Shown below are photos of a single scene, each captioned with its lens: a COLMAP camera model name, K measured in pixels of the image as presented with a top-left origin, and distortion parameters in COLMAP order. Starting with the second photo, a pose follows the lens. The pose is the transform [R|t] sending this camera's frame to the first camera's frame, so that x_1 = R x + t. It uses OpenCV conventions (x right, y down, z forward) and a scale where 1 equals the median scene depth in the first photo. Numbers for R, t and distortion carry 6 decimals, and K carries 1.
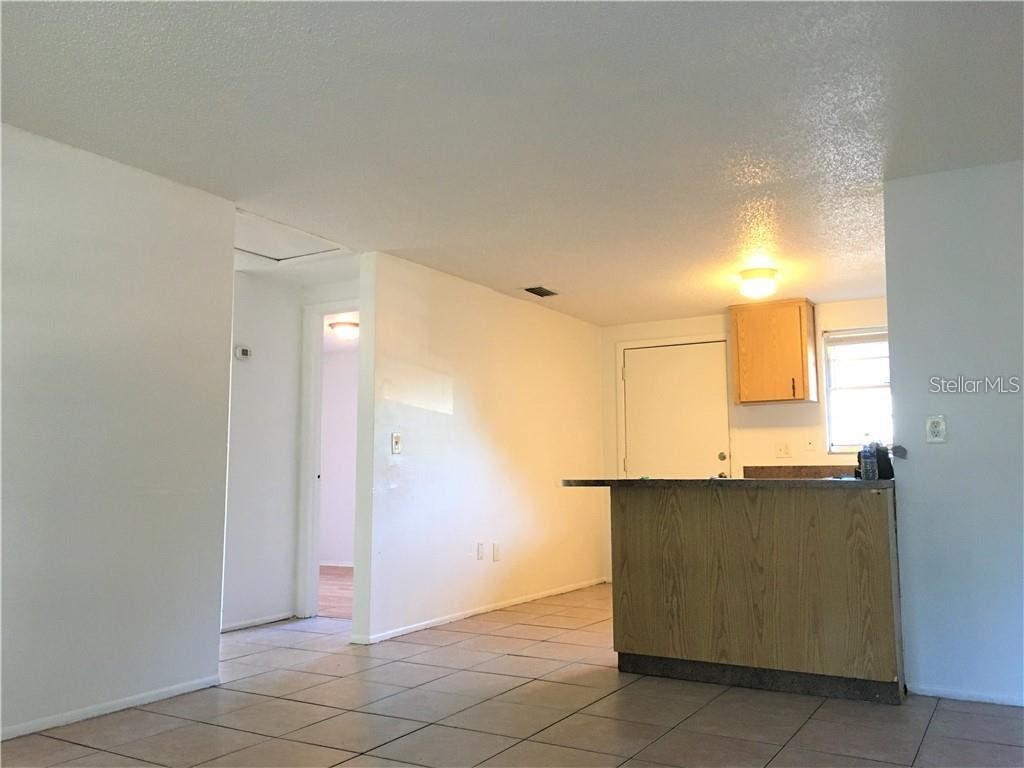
lens RADIAL K [[856.7, 0, 512.0], [0, 856.7, 384.0], [0, 0, 1]] dist [0.068189, -0.087614]
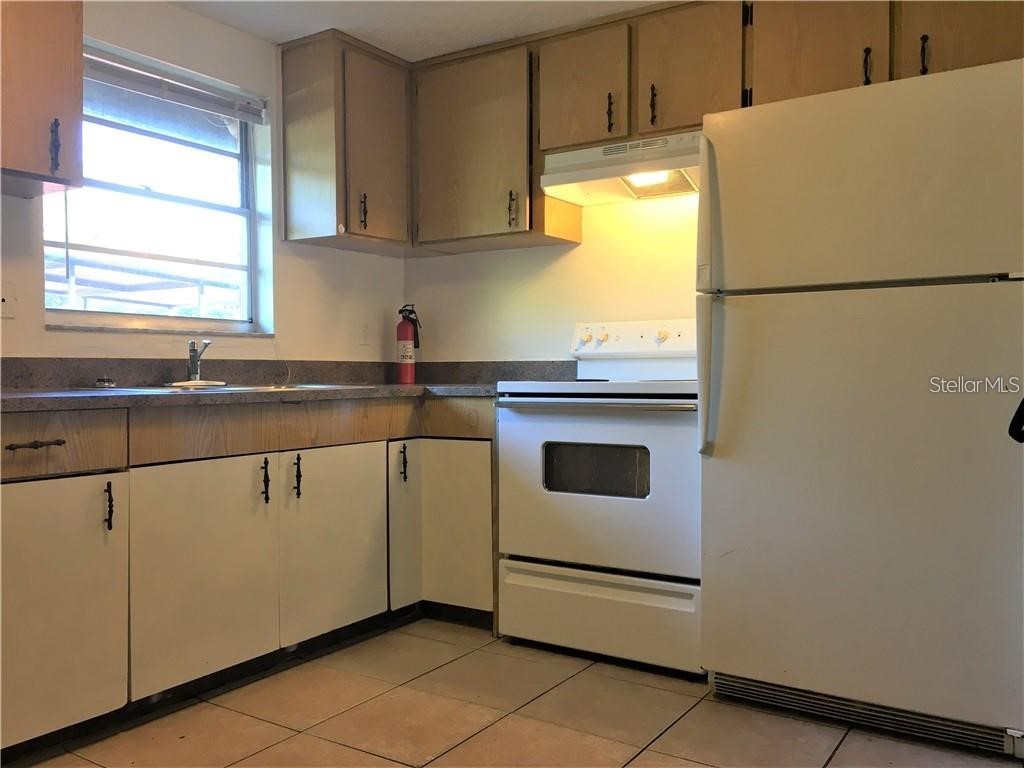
lens RADIAL K [[856.7, 0, 512.0], [0, 856.7, 384.0], [0, 0, 1]] dist [0.068189, -0.087614]
pose [[0.028406, -0.014715, 0.999488, -0.045353], [-0.104653, 0.994353, 0.017614, 0.088230], [-0.994103, -0.105100, 0.026705, 0.888845]]
